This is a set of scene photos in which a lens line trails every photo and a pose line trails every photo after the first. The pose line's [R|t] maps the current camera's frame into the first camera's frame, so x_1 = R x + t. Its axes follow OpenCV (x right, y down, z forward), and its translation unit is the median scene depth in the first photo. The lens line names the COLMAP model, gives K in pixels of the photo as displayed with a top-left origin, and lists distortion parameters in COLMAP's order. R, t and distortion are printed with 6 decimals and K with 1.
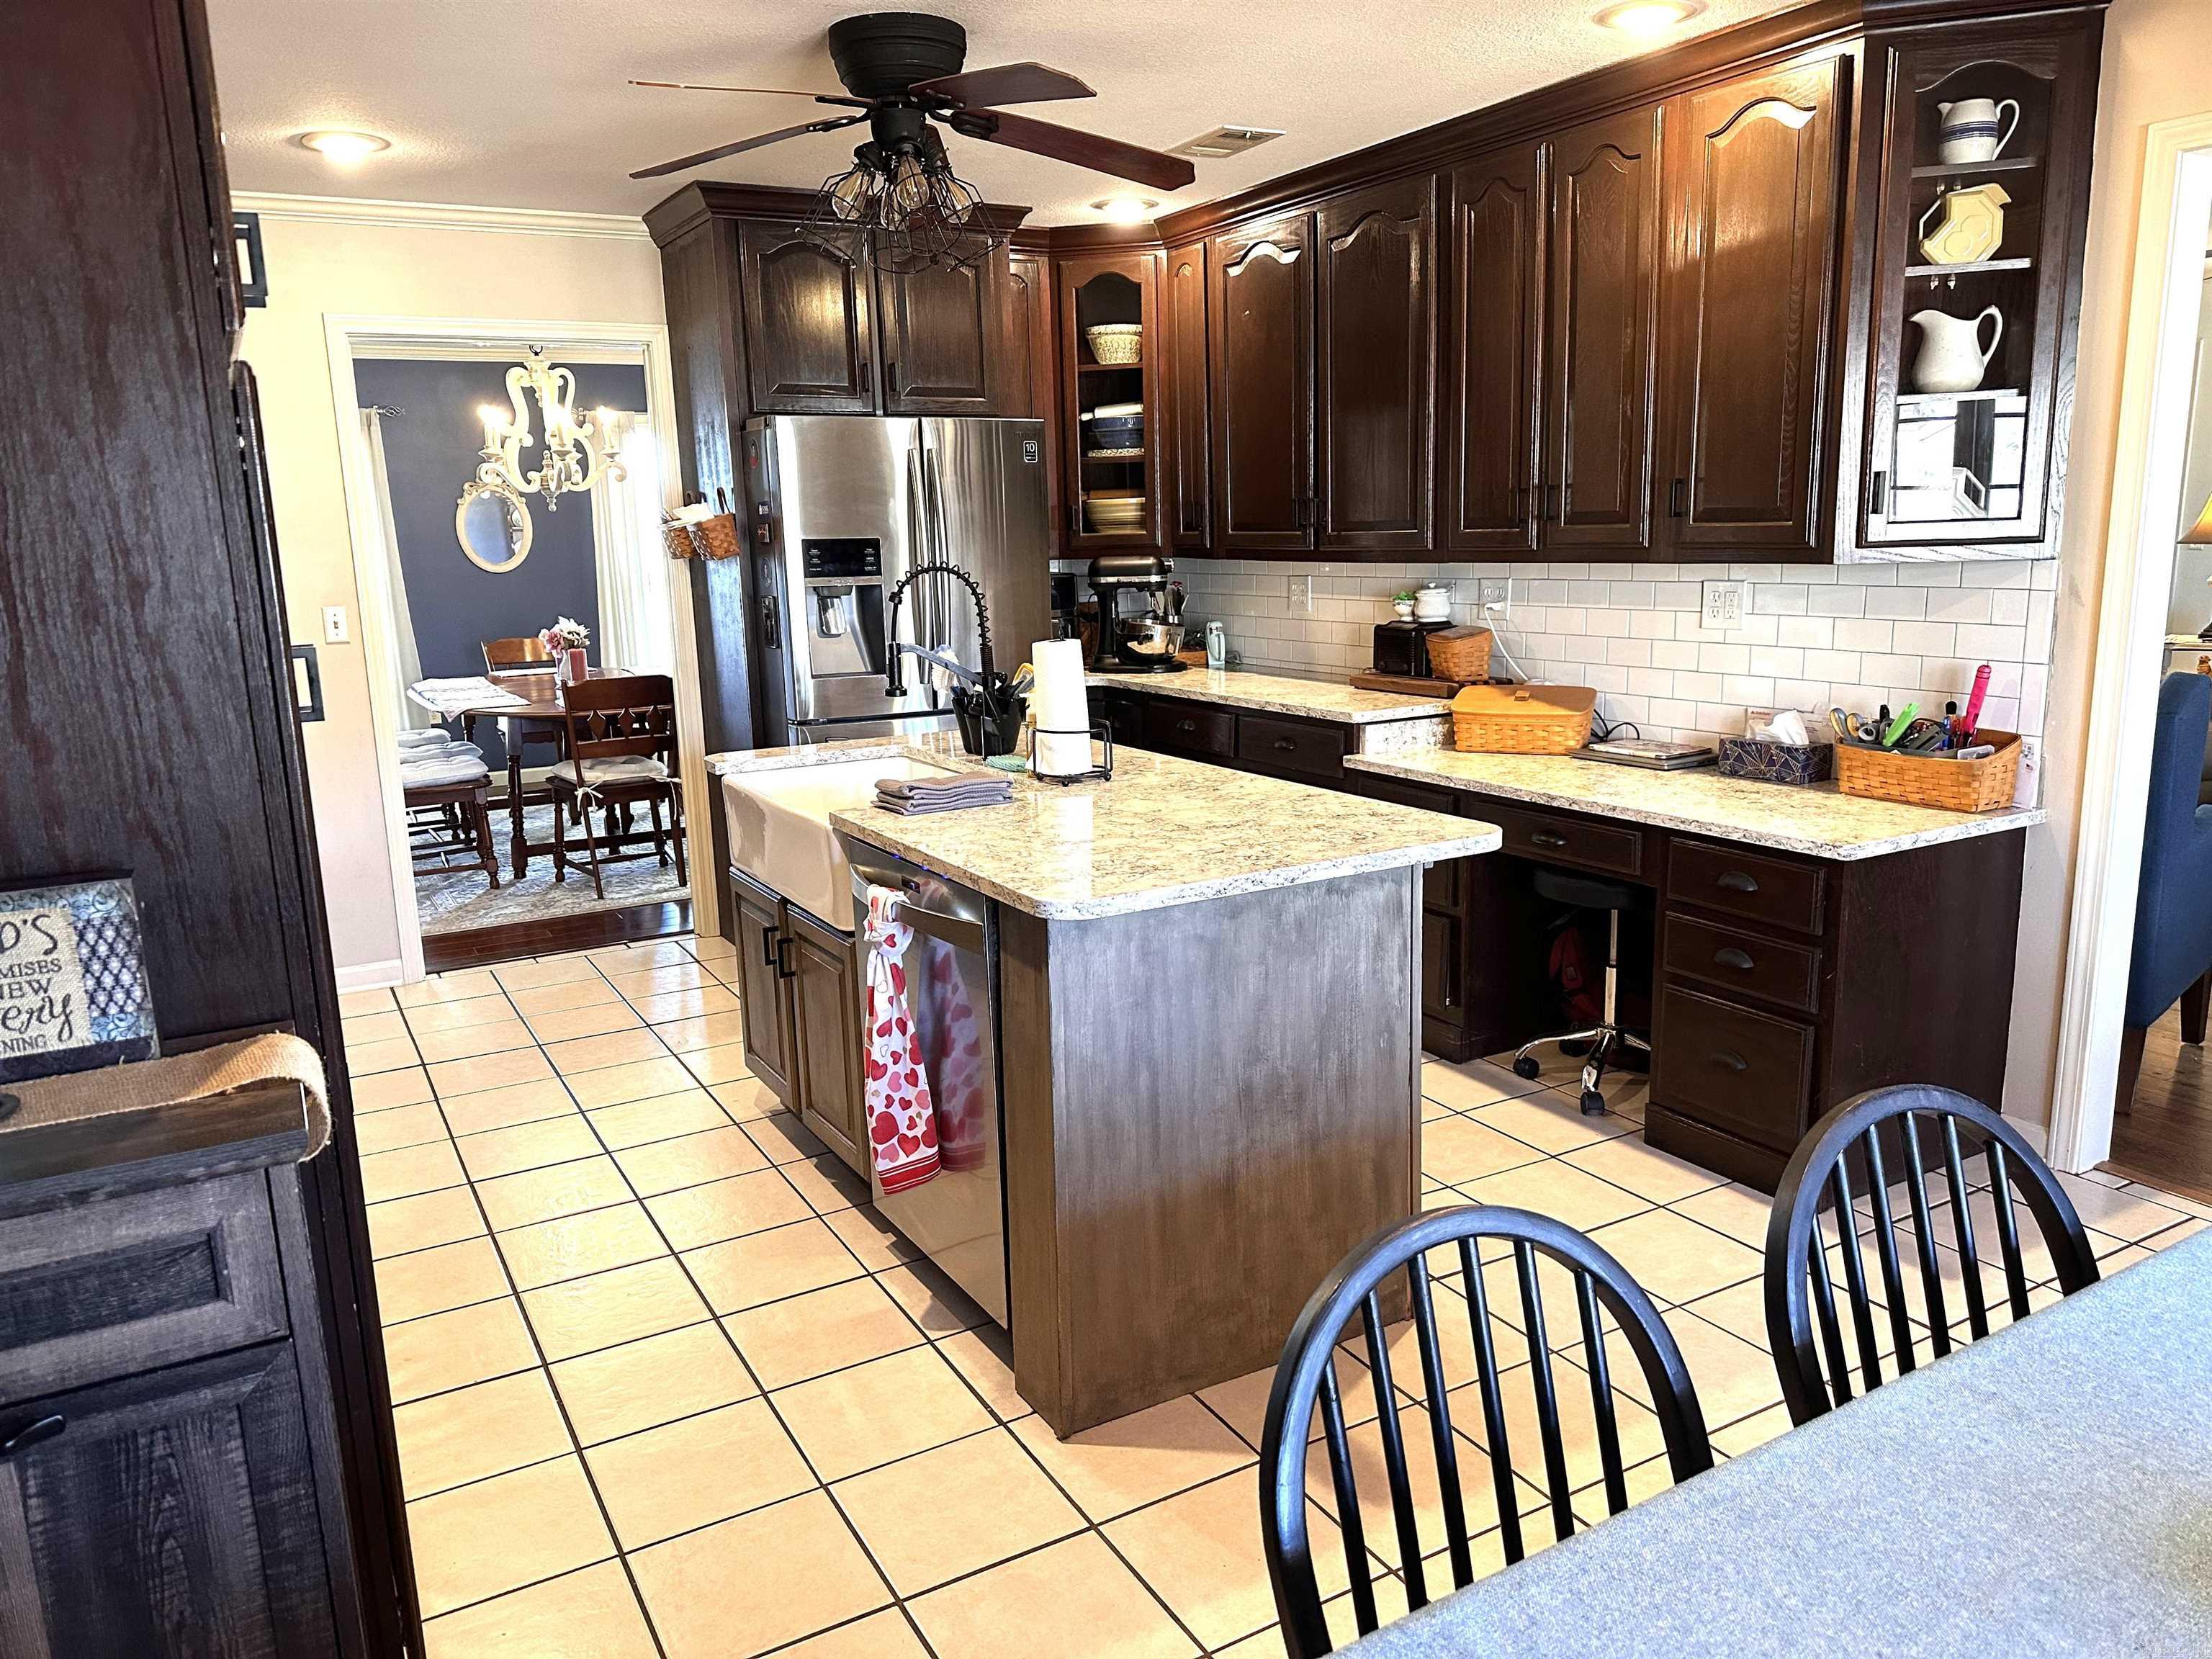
lens RADIAL K [[1557.5, 0, 1104.2], [0, 1557.5, 837.4], [0, 0, 1]] dist [0.011384, -0.020480]
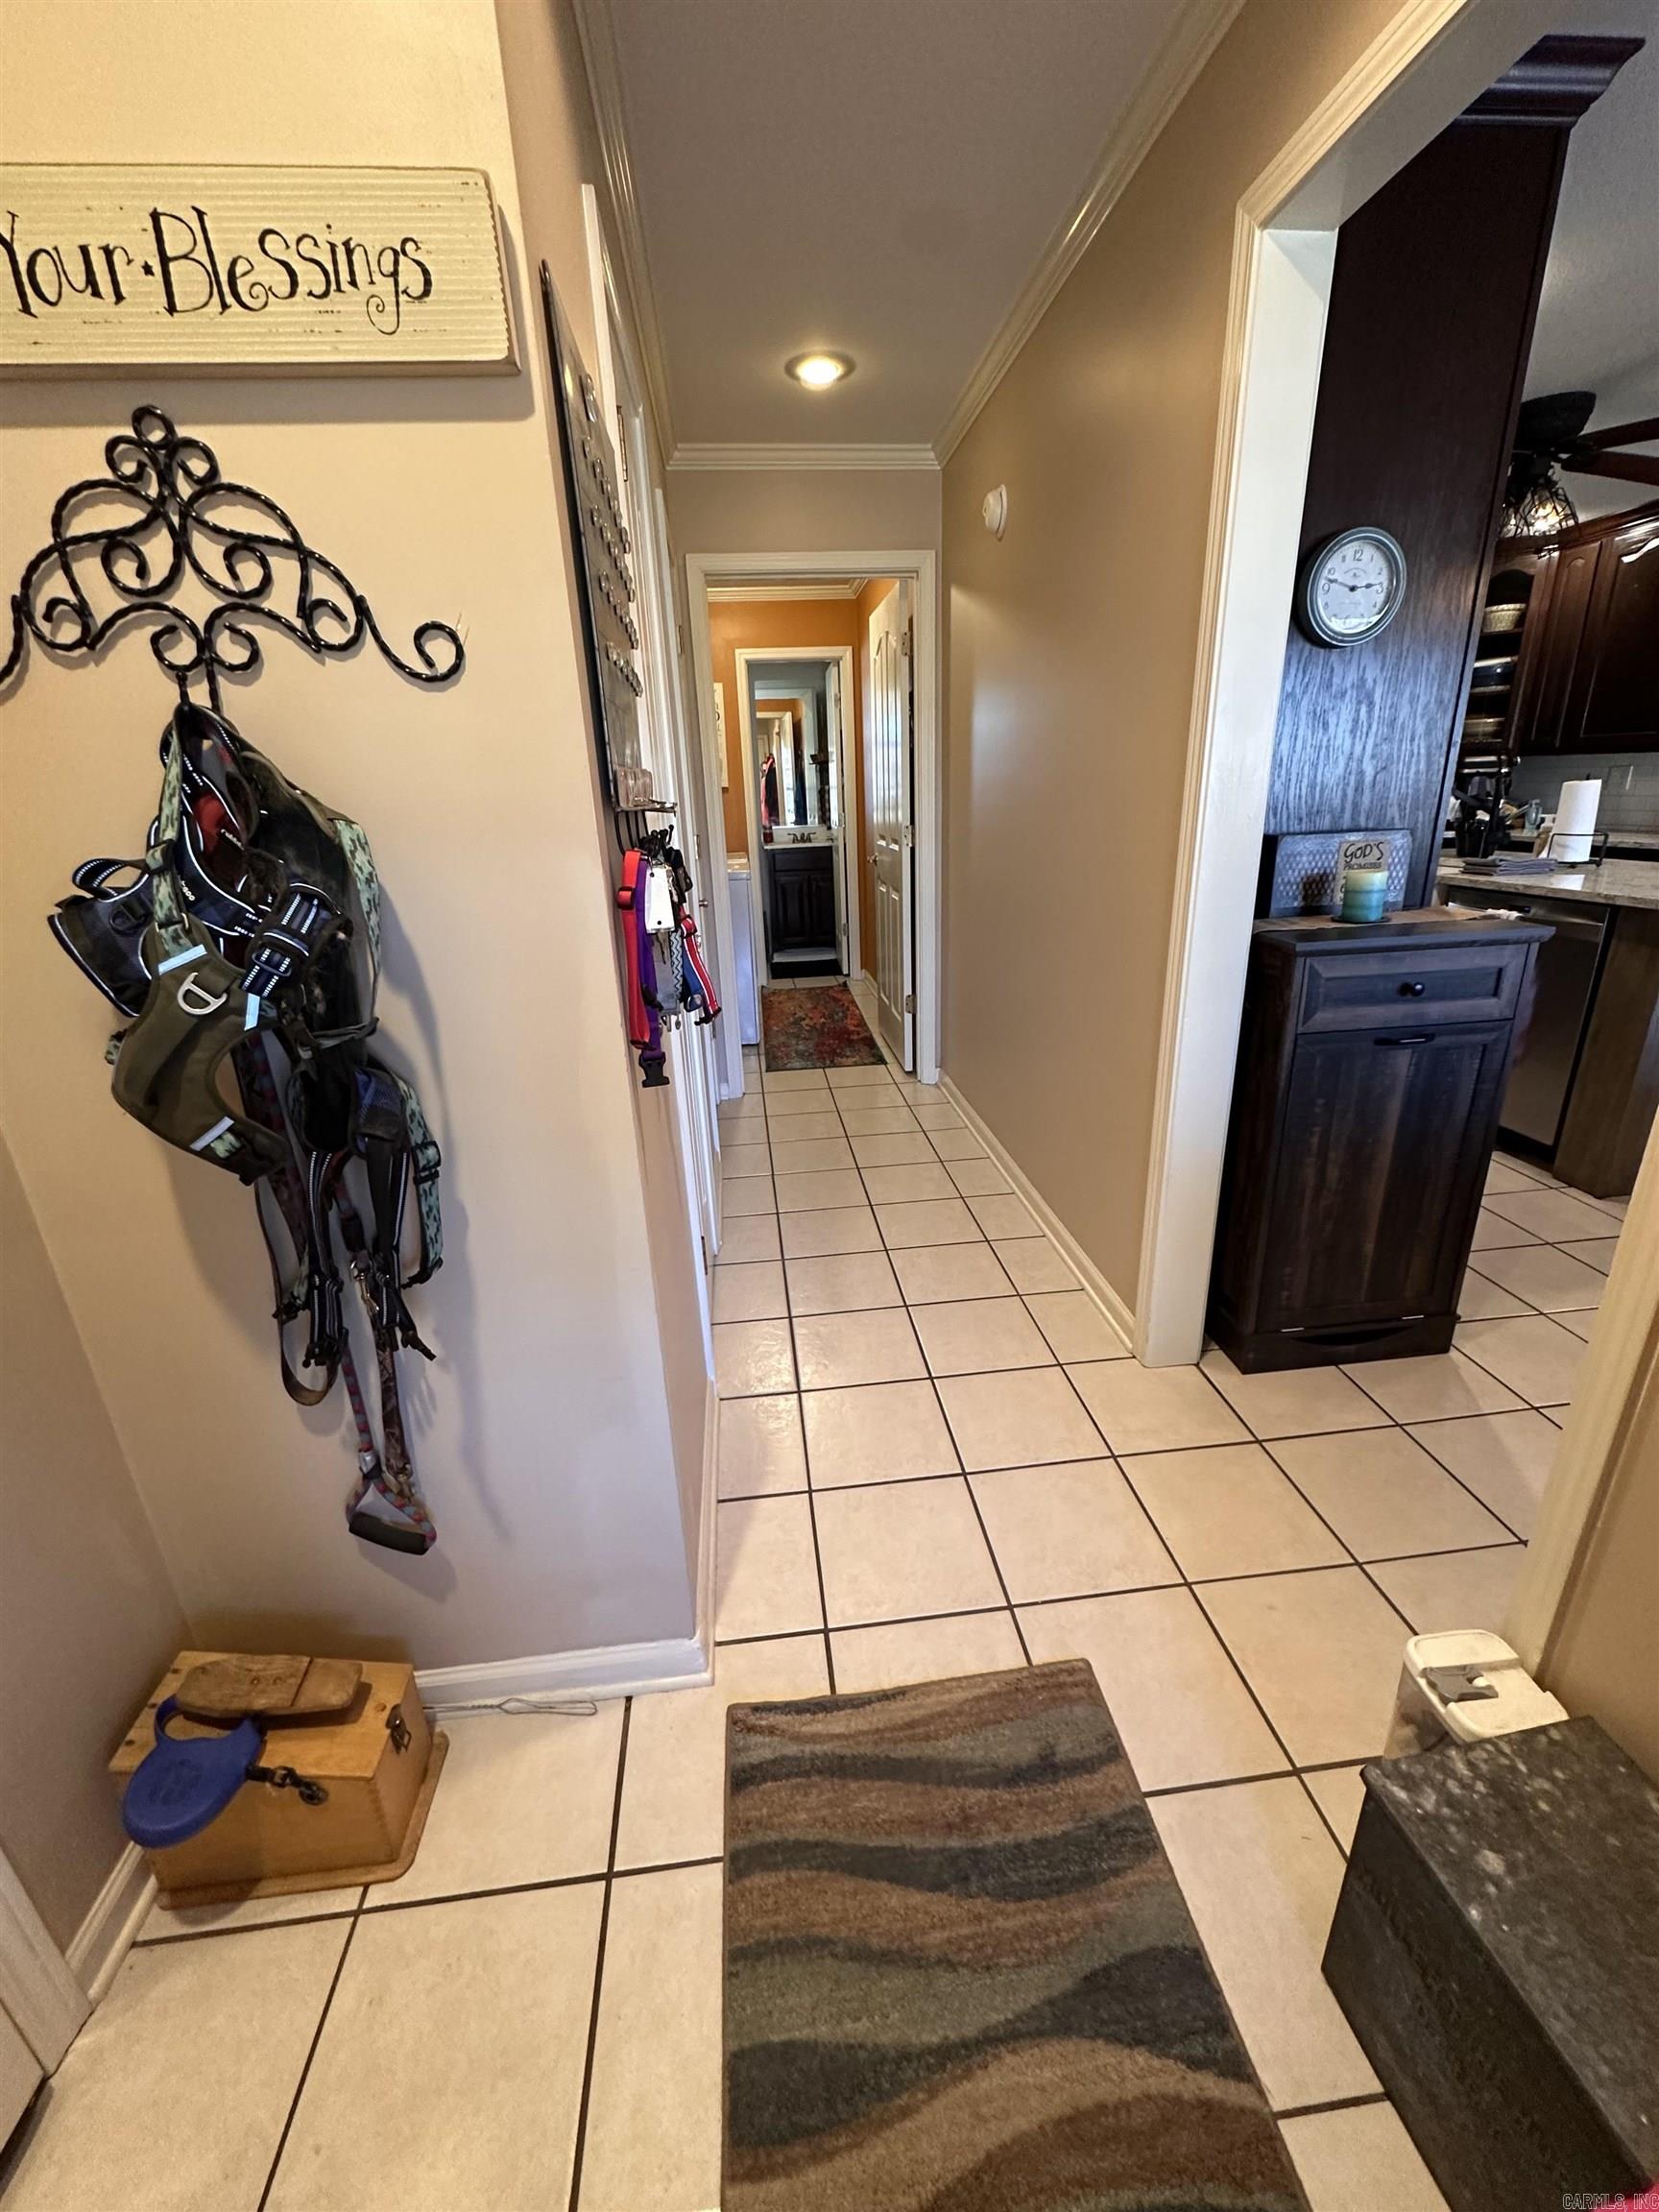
lens RADIAL K [[878.0, 0, 828.8], [0, 878.0, 1091.7], [0, 0, 1]] dist [-0.000629, 0.001456]
pose [[0.921520, 0.126706, -0.367077, -0.245385], [-0.071464, 0.984461, 0.160406, 0.072360], [0.381698, -0.121585, 0.916256, -0.162485]]
